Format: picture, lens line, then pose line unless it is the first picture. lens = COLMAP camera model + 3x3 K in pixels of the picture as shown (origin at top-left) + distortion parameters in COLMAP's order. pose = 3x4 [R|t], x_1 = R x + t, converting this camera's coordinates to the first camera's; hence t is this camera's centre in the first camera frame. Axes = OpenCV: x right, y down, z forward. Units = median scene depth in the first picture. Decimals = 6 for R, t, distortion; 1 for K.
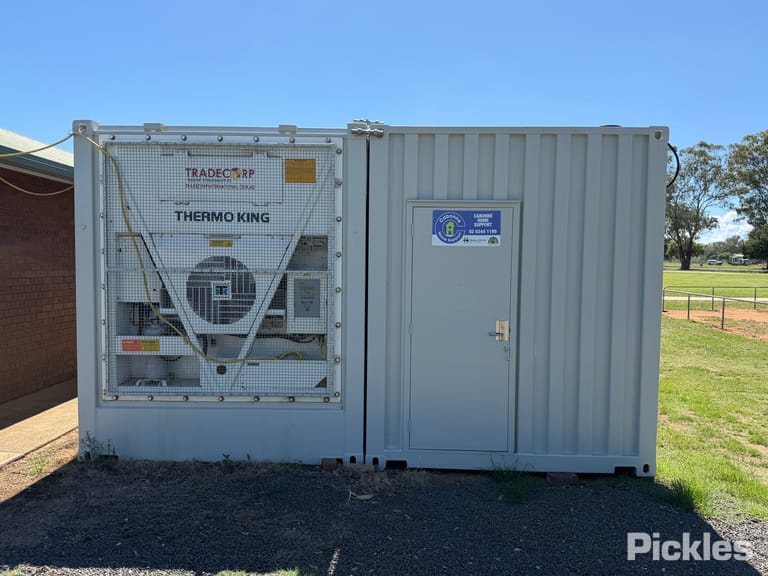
lens RADIAL K [[594.4, 0, 384.0], [0, 594.4, 288.0], [0, 0, 1]] dist [0.149592, -0.304898]
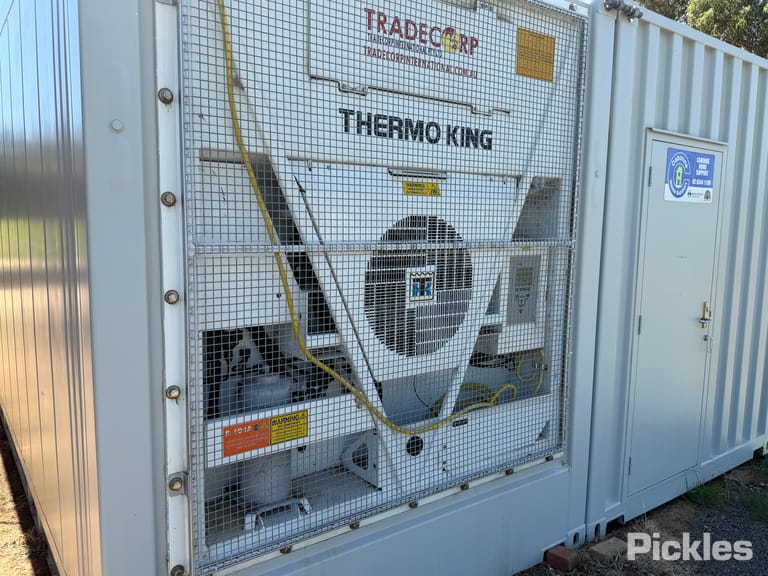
lens RADIAL K [[594.4, 0, 384.0], [0, 594.4, 288.0], [0, 0, 1]] dist [0.149592, -0.304898]
pose [[0.788505, -0.069066, 0.611139, -0.590282], [0.021386, 0.996153, 0.084985, -0.036597], [-0.614657, -0.053941, 0.786948, 0.641312]]
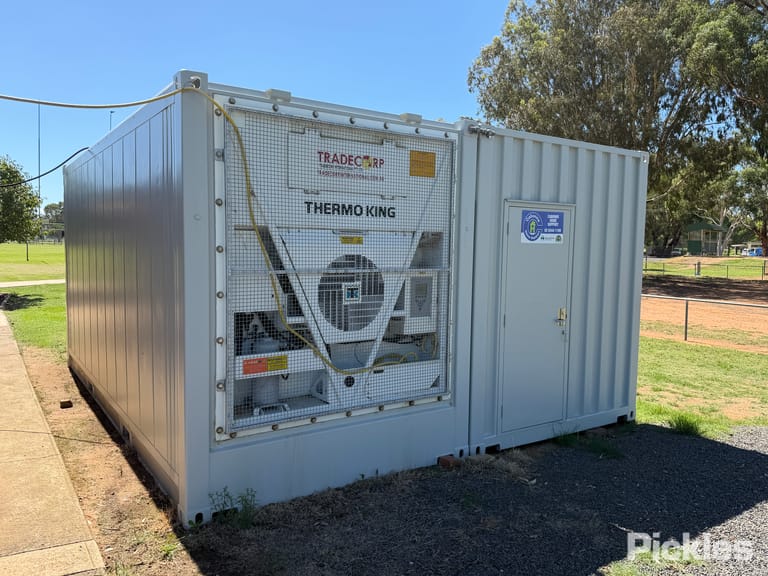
lens RADIAL K [[594.4, 0, 384.0], [0, 594.4, 288.0], [0, 0, 1]] dist [0.149592, -0.304898]
pose [[0.813668, -0.041189, 0.579869, -0.745358], [0.019791, 0.998871, 0.043180, -0.040701], [-0.580993, -0.023658, 0.813565, 0.255413]]
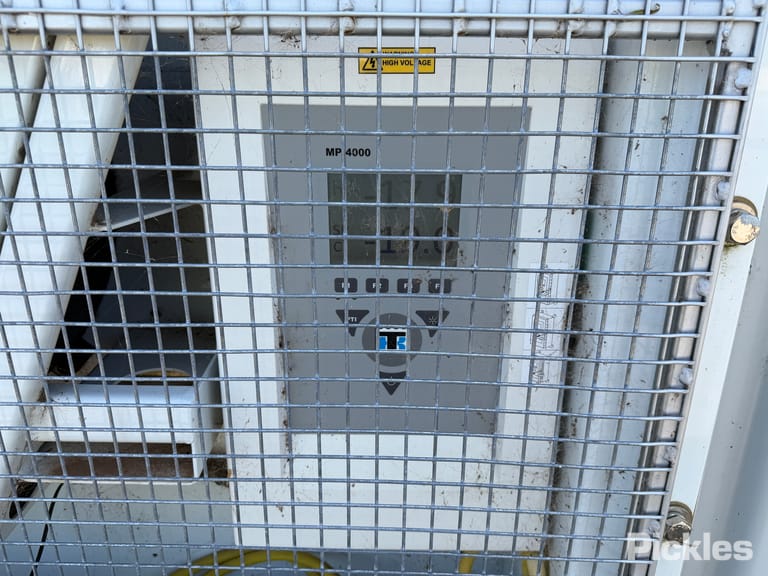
lens RADIAL K [[594.4, 0, 384.0], [0, 594.4, 288.0], [0, 0, 1]] dist [0.149592, -0.304898]
pose [[0.999913, -0.002744, -0.012909, -0.131214], [0.006481, 0.954191, 0.299128, -0.016320], [0.011497, -0.299185, 0.954126, 0.906338]]
